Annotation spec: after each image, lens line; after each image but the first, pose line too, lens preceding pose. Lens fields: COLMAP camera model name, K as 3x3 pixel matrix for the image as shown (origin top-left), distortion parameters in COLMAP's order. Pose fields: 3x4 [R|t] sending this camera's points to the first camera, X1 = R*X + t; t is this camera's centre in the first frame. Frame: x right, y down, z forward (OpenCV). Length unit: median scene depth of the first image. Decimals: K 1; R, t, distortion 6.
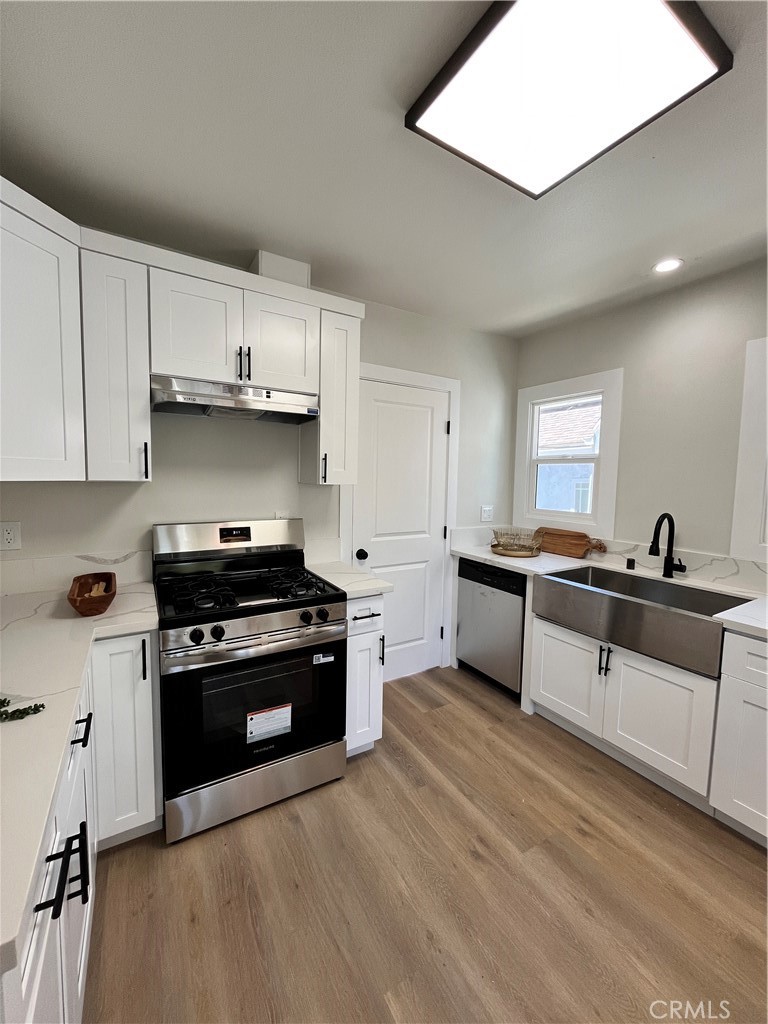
lens RADIAL K [[415.8, 0, 384.4], [0, 415.8, 509.8], [0, 0, 1]] dist [-0.000681, -0.000715]
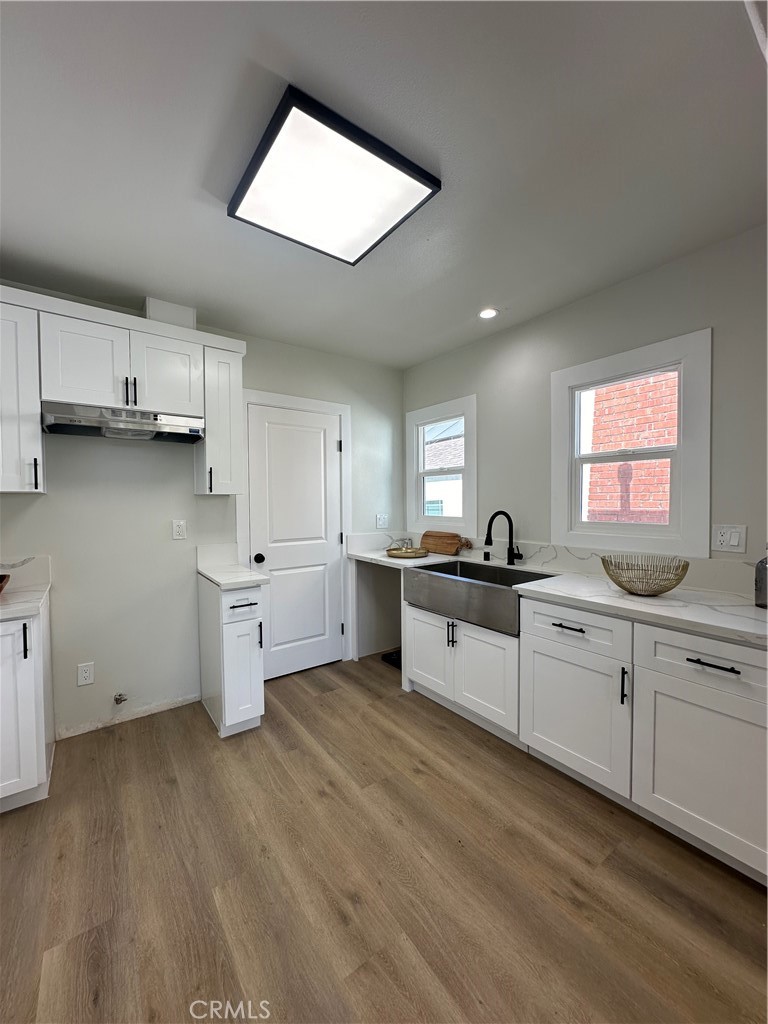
lens RADIAL K [[411.4, 0, 382.9], [0, 411.4, 513.3], [0, 0, 1]] dist [-0.000989, -0.000099]
pose [[0.995897, -0.029144, 0.085675, 0.254251], [0.033493, 0.998199, -0.049771, 0.071006], [-0.084070, 0.052436, 0.995079, -0.191829]]
